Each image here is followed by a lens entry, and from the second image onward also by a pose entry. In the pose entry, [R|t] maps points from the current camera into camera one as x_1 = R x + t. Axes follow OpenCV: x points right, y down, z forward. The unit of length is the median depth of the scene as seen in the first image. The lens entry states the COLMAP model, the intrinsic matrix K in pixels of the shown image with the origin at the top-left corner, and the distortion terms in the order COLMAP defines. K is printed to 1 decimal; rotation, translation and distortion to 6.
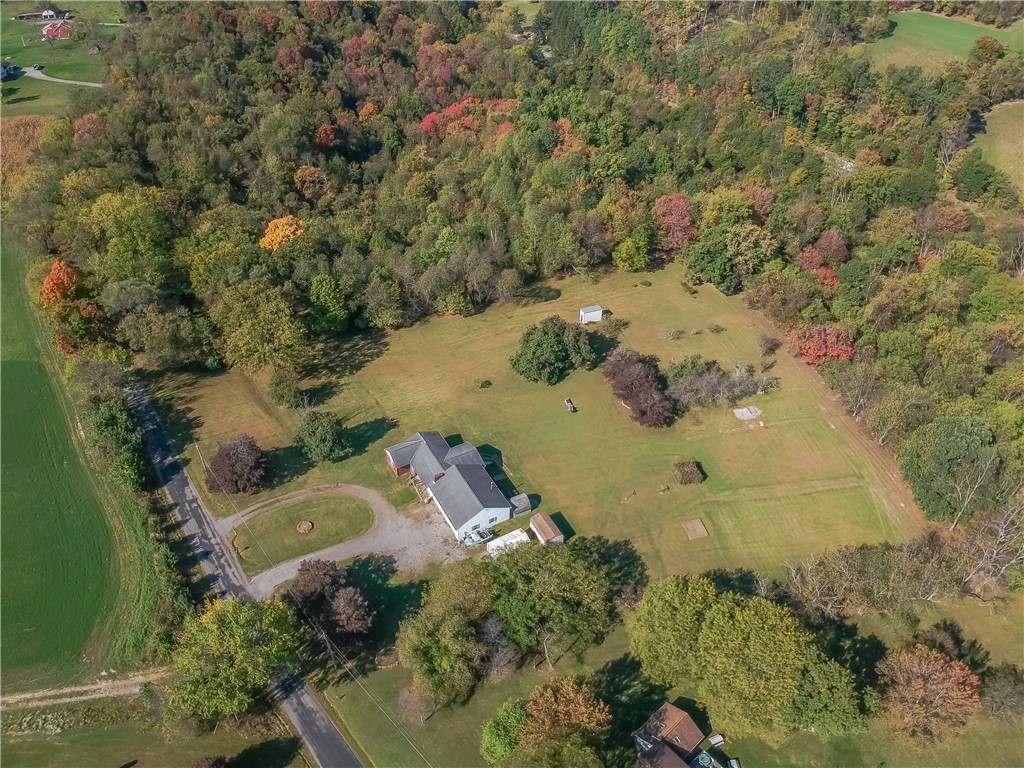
lens RADIAL K [[756.2, 0, 512.0], [0, 756.2, 384.0], [0, 0, 1]] dist [0.101423, -0.197260]
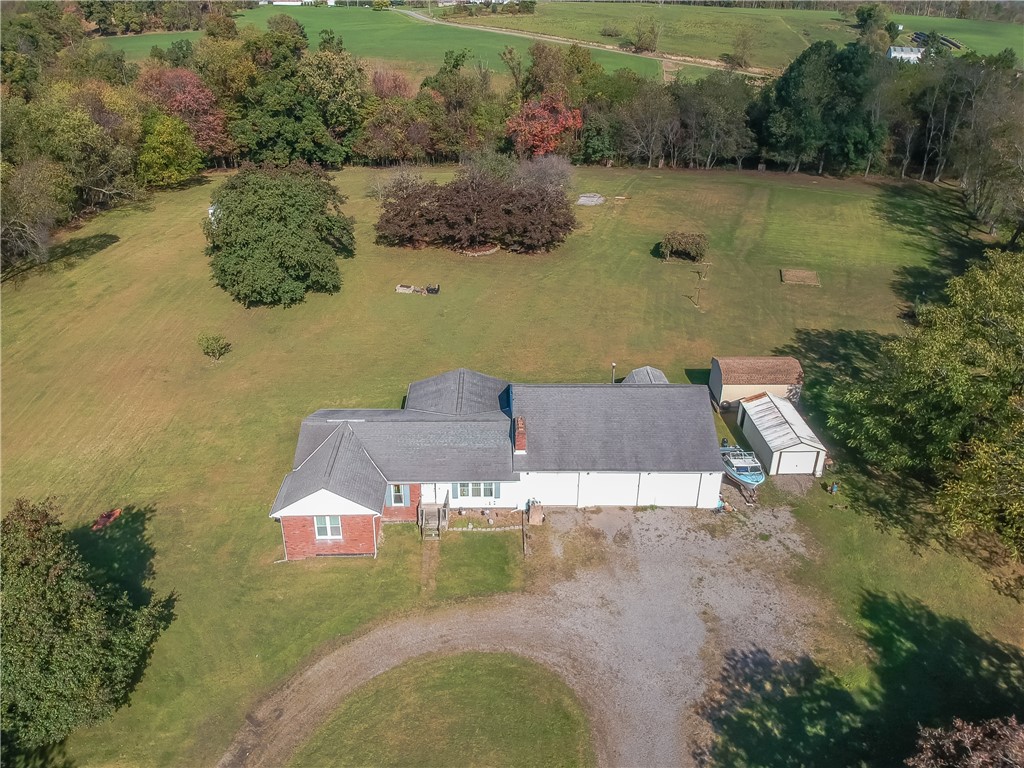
lens RADIAL K [[756.2, 0, 512.0], [0, 756.2, 384.0], [0, 0, 1]] dist [0.101423, -0.197260]
pose [[0.465189, -0.413744, 0.782570, -0.325142], [0.555012, 0.825026, 0.106271, 0.066880], [-0.689610, 0.384899, 0.613426, 0.755488]]
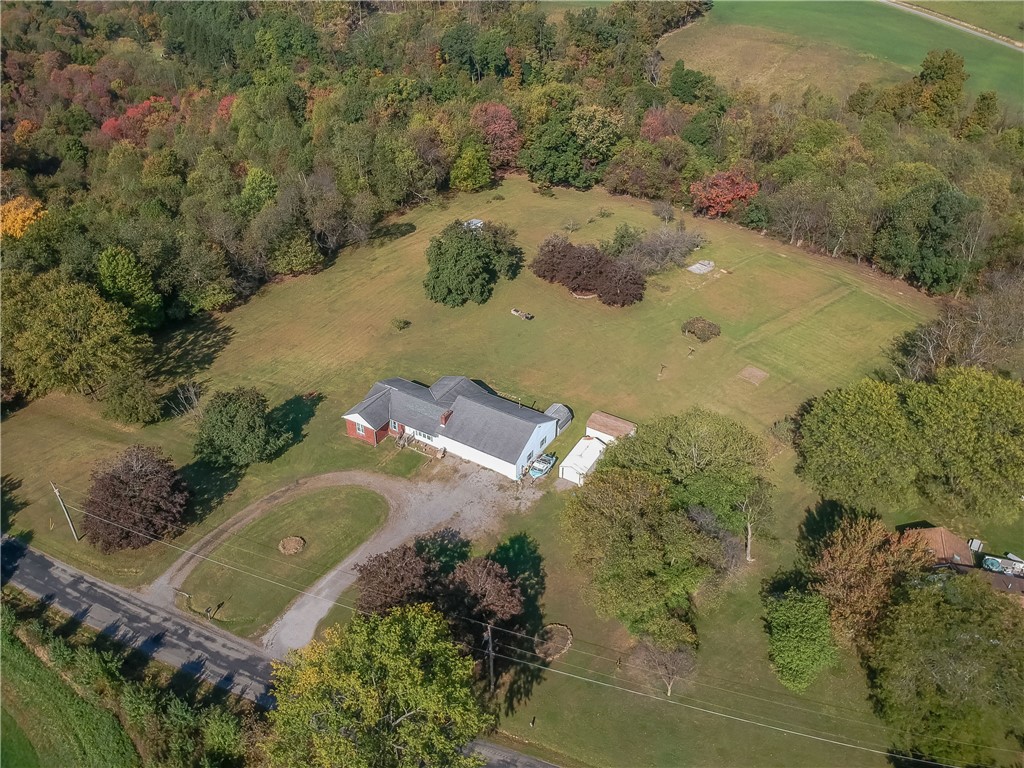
lens RADIAL K [[756.2, 0, 512.0], [0, 756.2, 384.0], [0, 0, 1]] dist [0.101423, -0.197260]
pose [[0.869816, -0.283826, 0.403562, -0.305822], [0.313235, 0.949648, -0.007239, 0.112421], [-0.381187, 0.132706, 0.914924, 0.305229]]
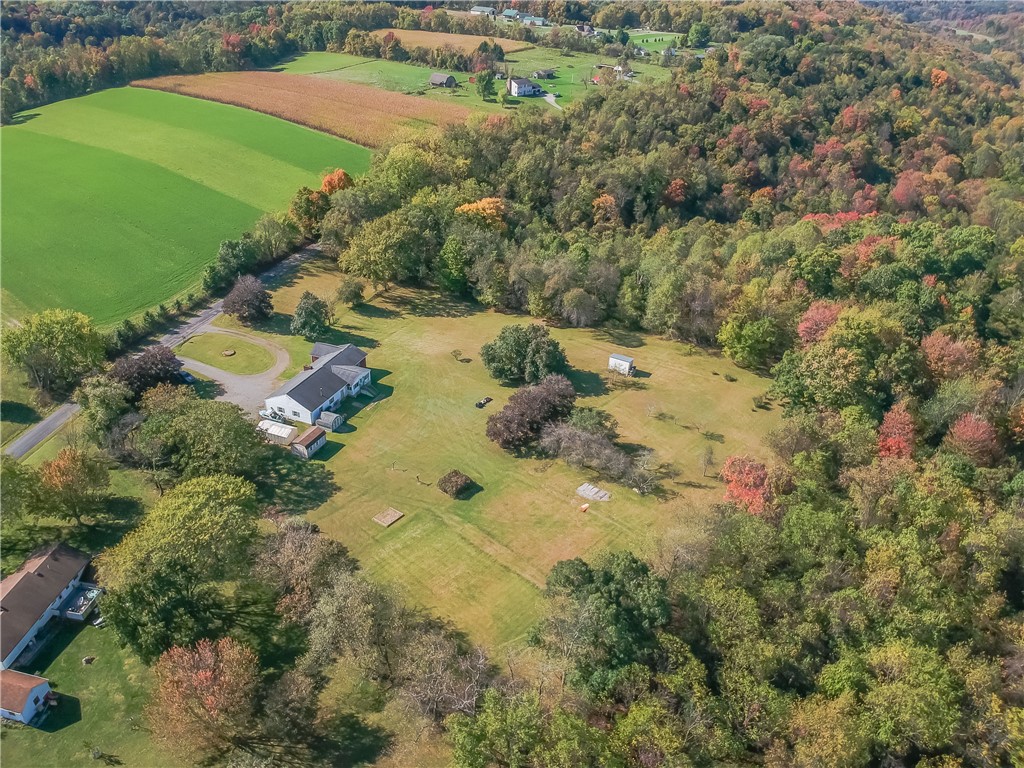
lens RADIAL K [[756.2, 0, 512.0], [0, 756.2, 384.0], [0, 0, 1]] dist [0.101423, -0.197260]
pose [[0.625283, 0.408703, -0.664818, 0.804159], [-0.509781, 0.858932, 0.048571, -0.062338], [0.590884, 0.308540, 0.745425, 0.327084]]
